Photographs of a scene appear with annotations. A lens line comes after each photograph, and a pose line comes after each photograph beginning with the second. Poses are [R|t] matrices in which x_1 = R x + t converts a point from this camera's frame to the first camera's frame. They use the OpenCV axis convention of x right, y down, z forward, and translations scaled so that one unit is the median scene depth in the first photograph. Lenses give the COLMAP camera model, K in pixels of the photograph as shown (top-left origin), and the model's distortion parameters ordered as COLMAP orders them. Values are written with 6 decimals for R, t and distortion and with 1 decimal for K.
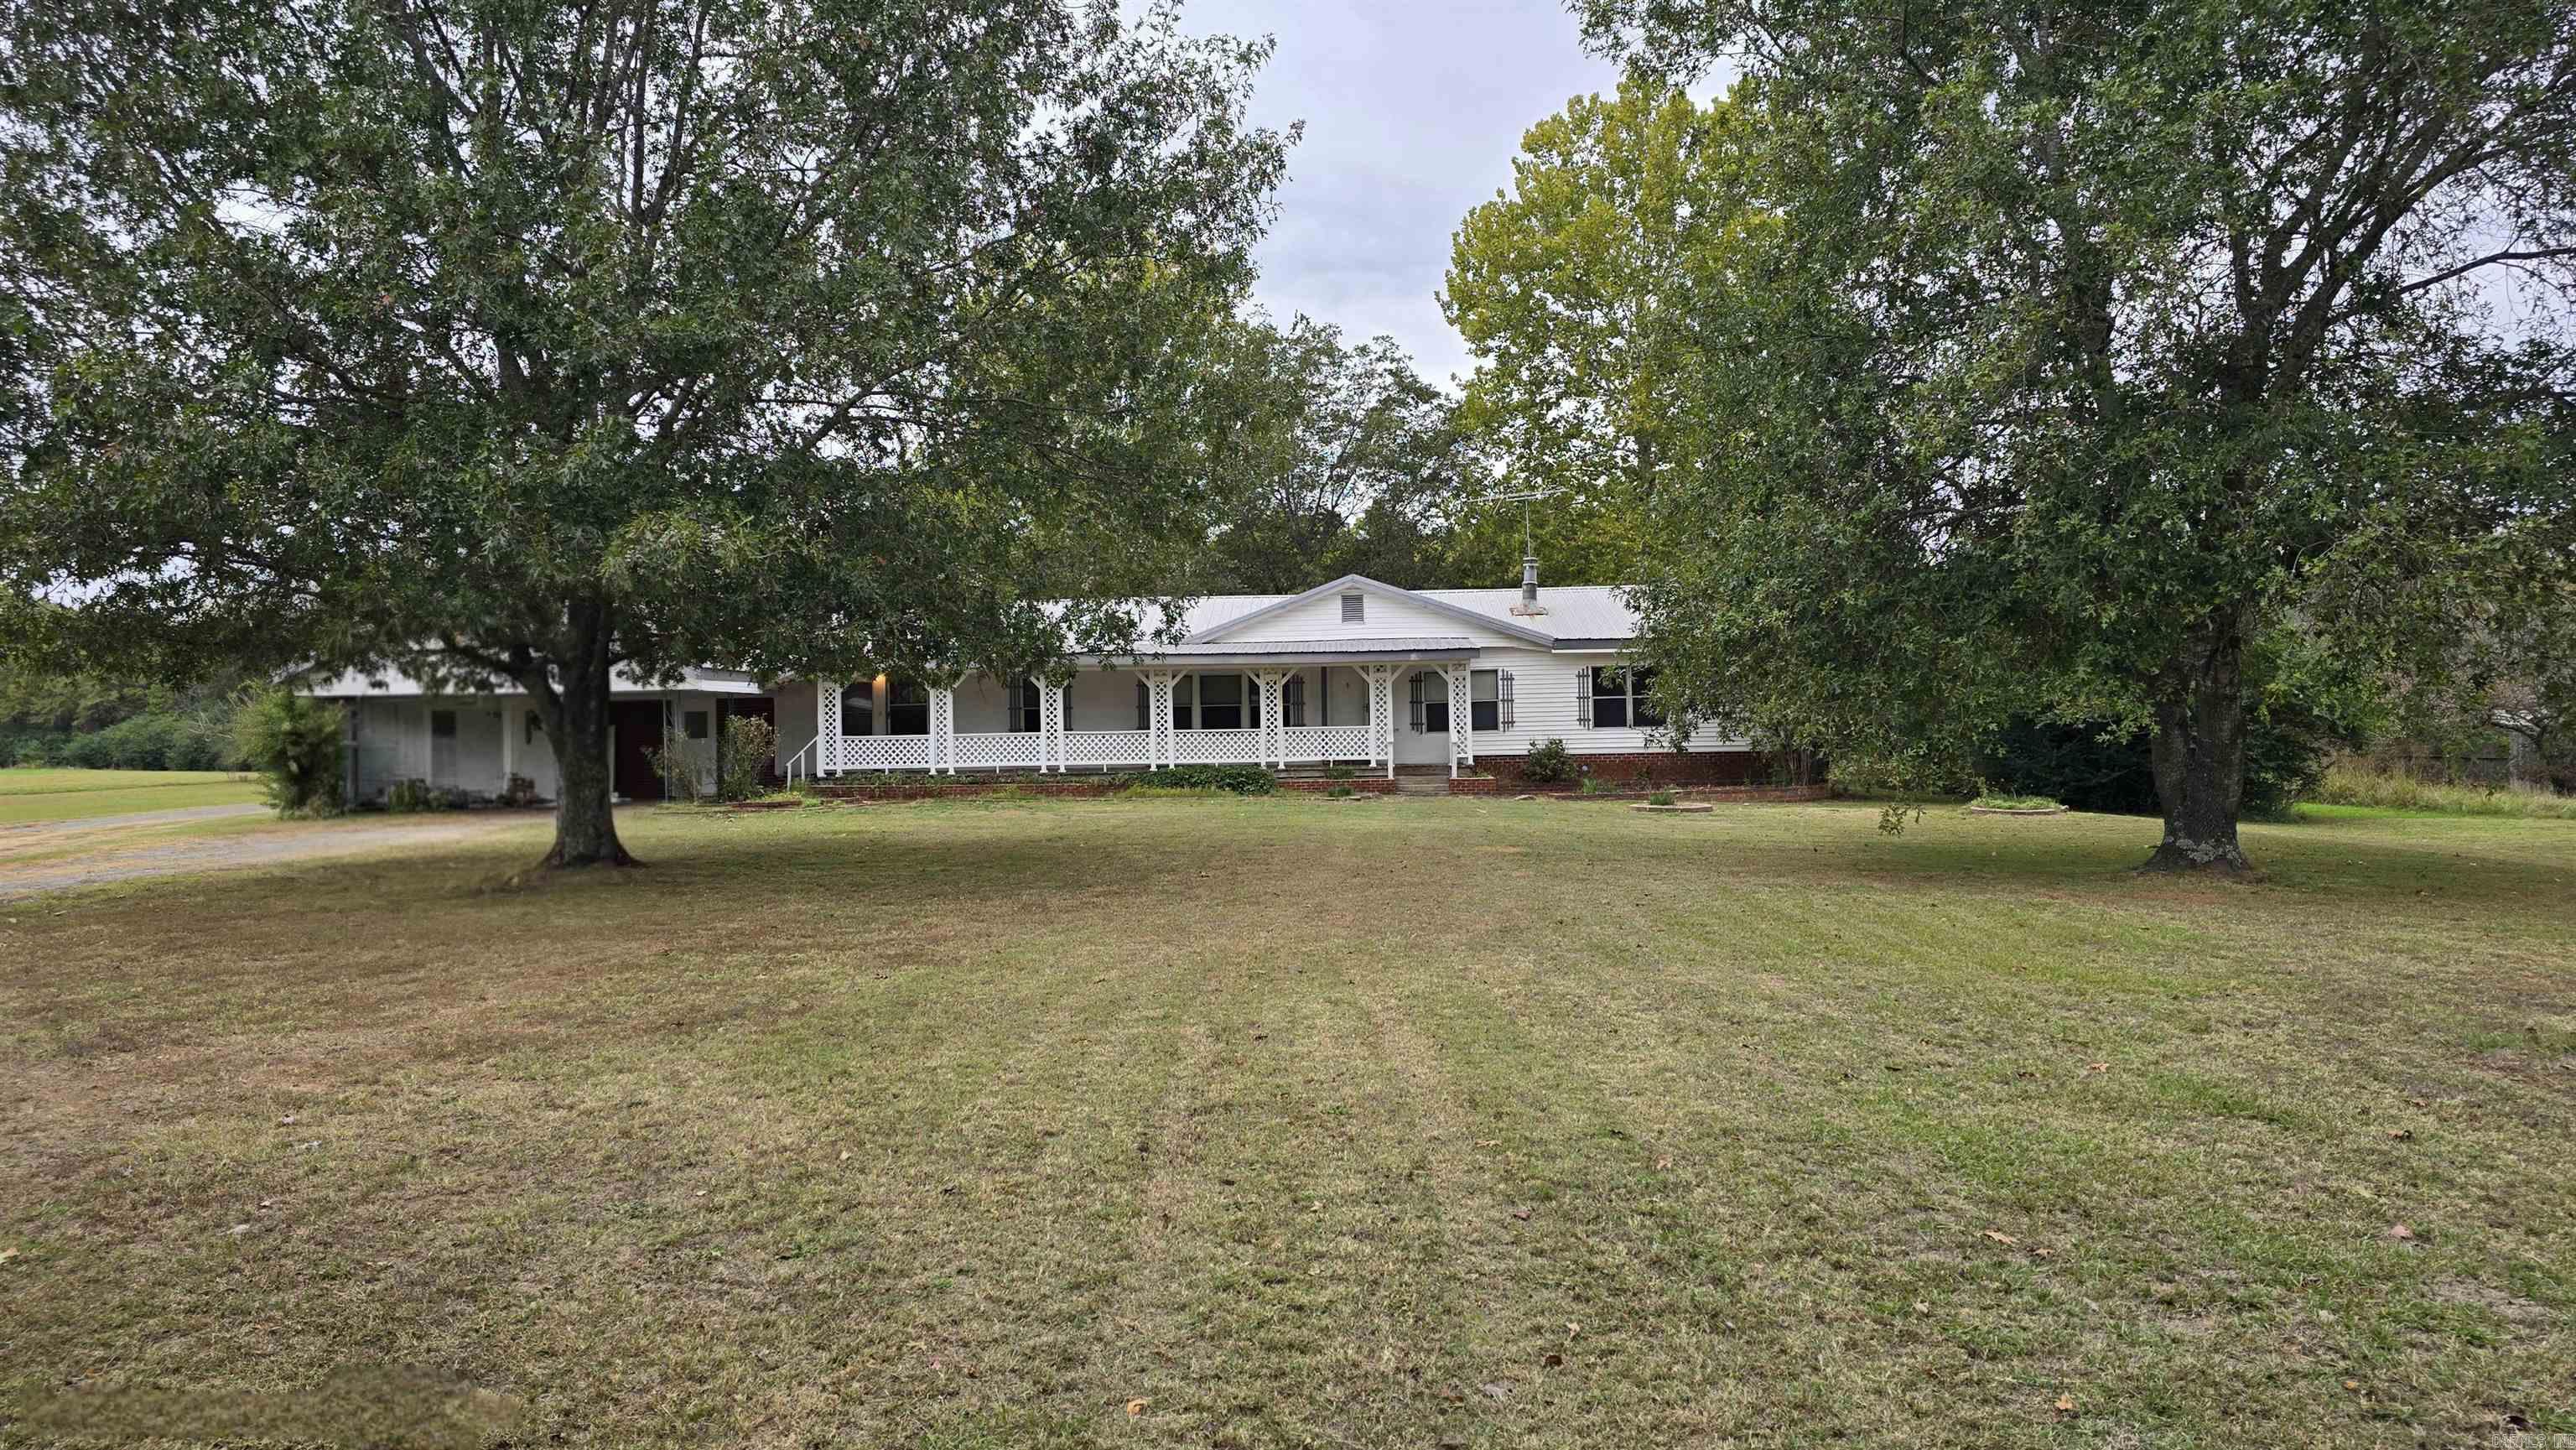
lens RADIAL K [[1713.2, 0, 1294.6], [0, 1713.2, 720.3], [0, 0, 1]] dist [0.052206, -0.011346]
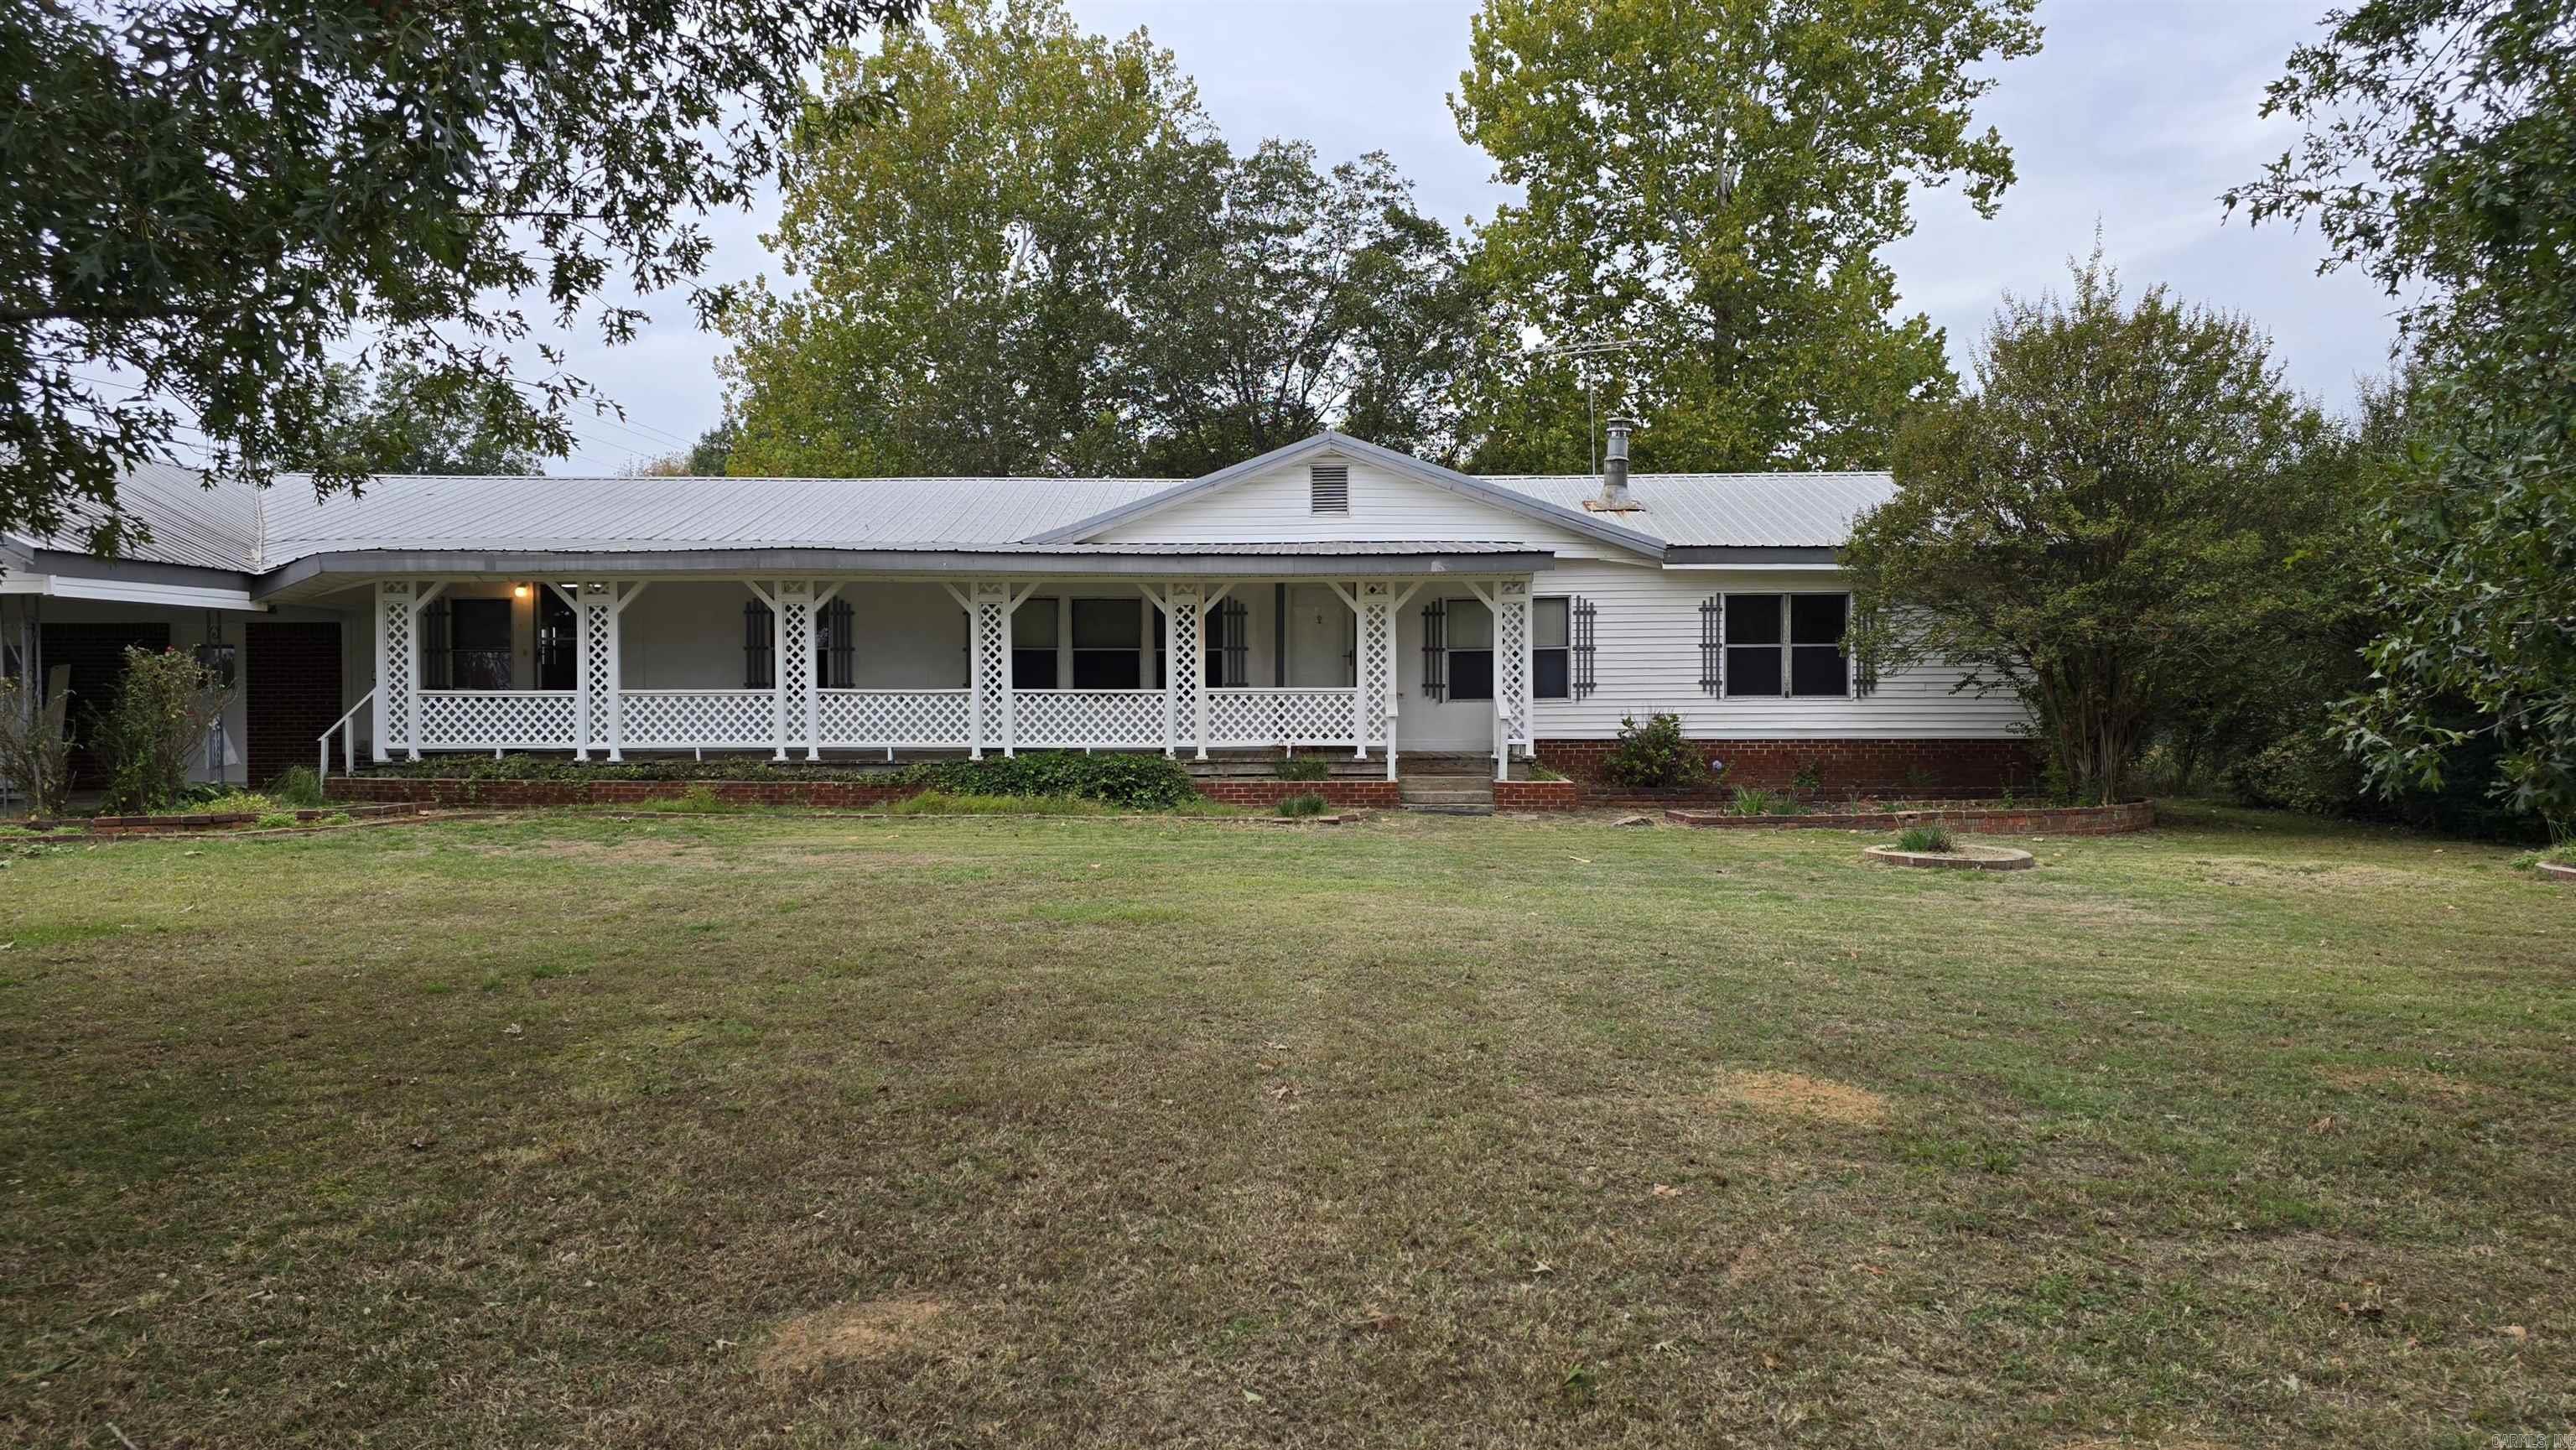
lens RADIAL K [[1713.2, 0, 1289.9], [0, 1713.2, 727.9], [0, 0, 1]] dist [0.052206, -0.011346]
pose [[0.999761, 0.015429, 0.015482, 0.012587], [-0.015824, 0.999544, 0.025701, 0.002424], [-0.015078, -0.025940, 0.999550, 0.418605]]
